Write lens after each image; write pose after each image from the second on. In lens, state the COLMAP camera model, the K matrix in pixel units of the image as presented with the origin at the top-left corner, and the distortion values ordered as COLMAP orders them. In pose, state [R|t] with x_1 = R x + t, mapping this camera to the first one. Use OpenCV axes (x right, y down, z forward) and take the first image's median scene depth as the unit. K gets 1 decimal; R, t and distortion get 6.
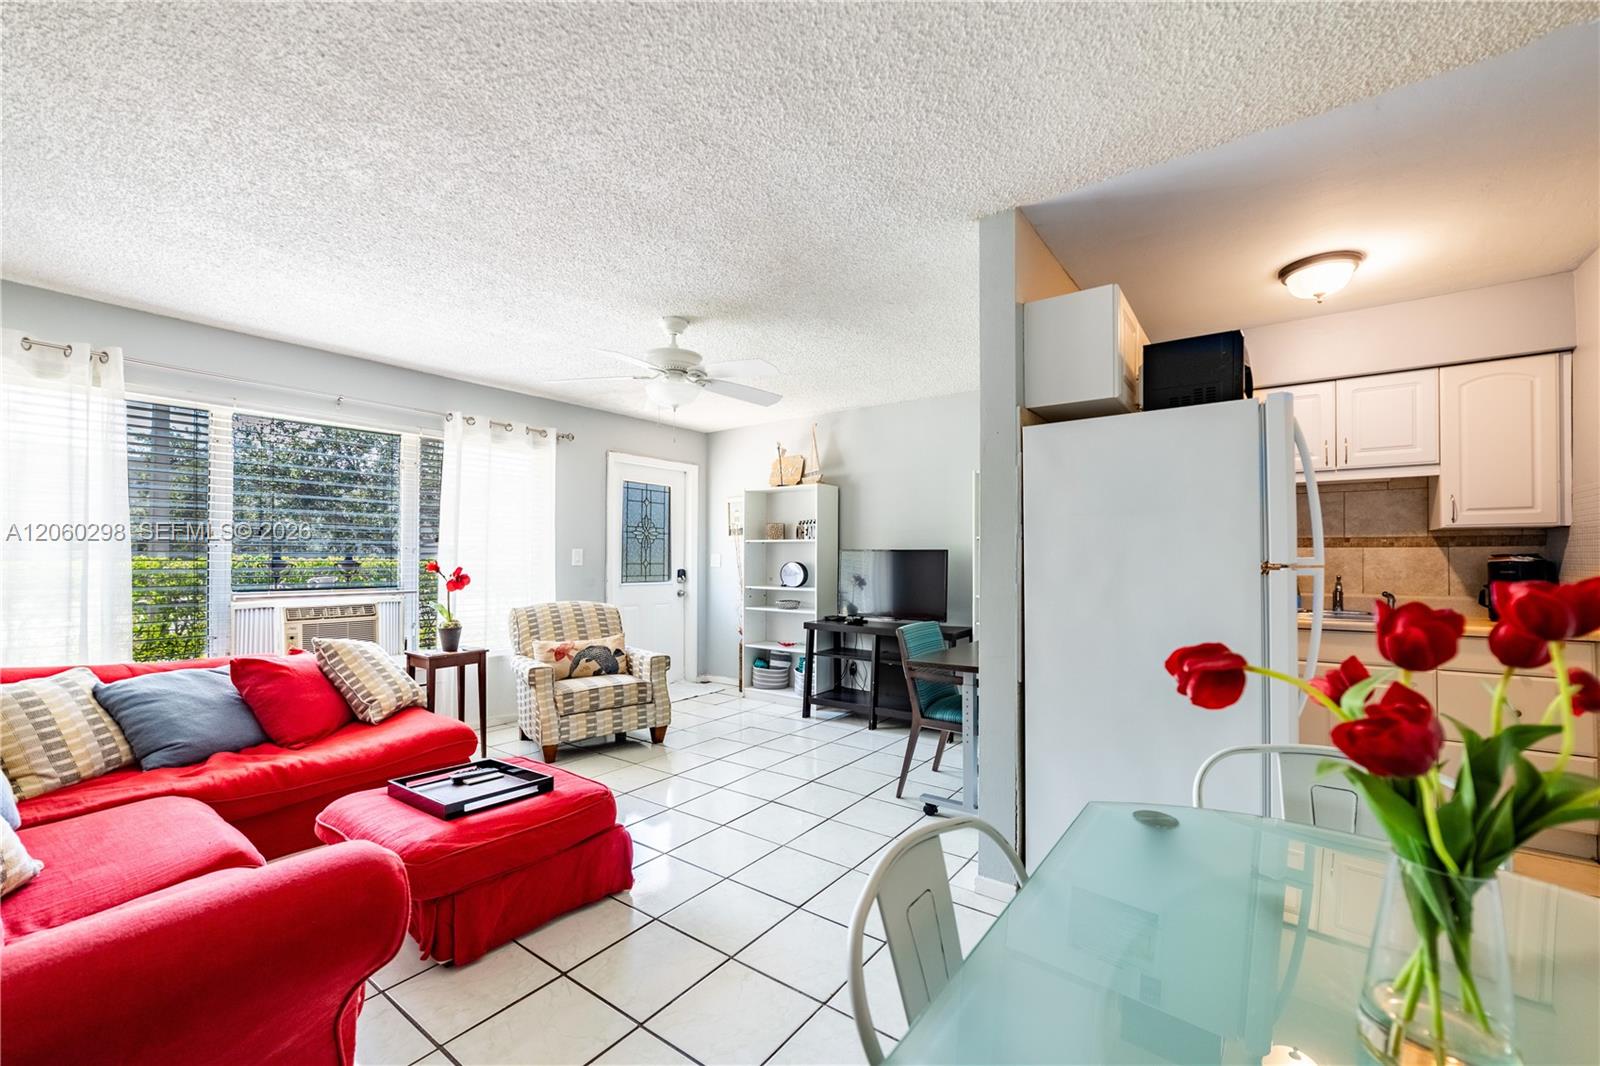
lens RADIAL K [[649.7, 0, 803.8], [0, 649.7, 547.1], [0, 0, 1]] dist [-0.006804, 0.000495]
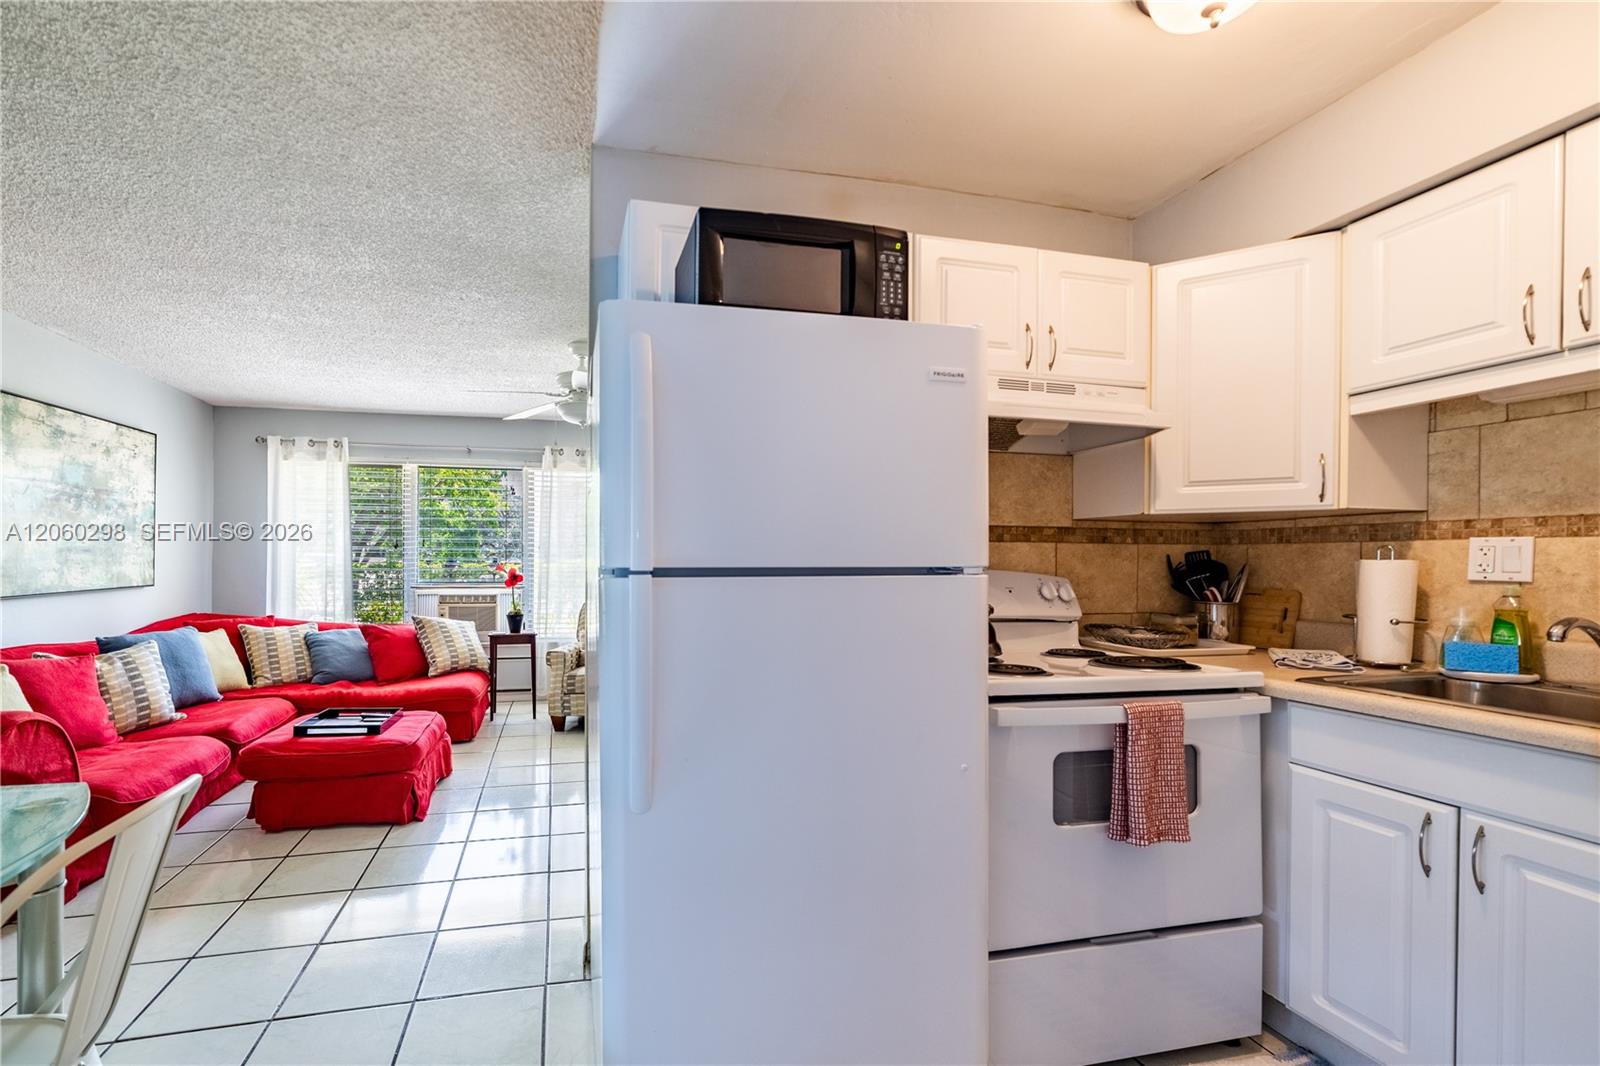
lens RADIAL K [[649.7, 0, 690.2], [0, 649.7, 558.4], [0, 0, 1]] dist [-0.006804, 0.000495]
pose [[0.733796, -0.001295, -0.679369, 0.774788], [0.009640, 0.999917, 0.008506, 0.004273], [0.679301, -0.012790, 0.733748, 0.360191]]
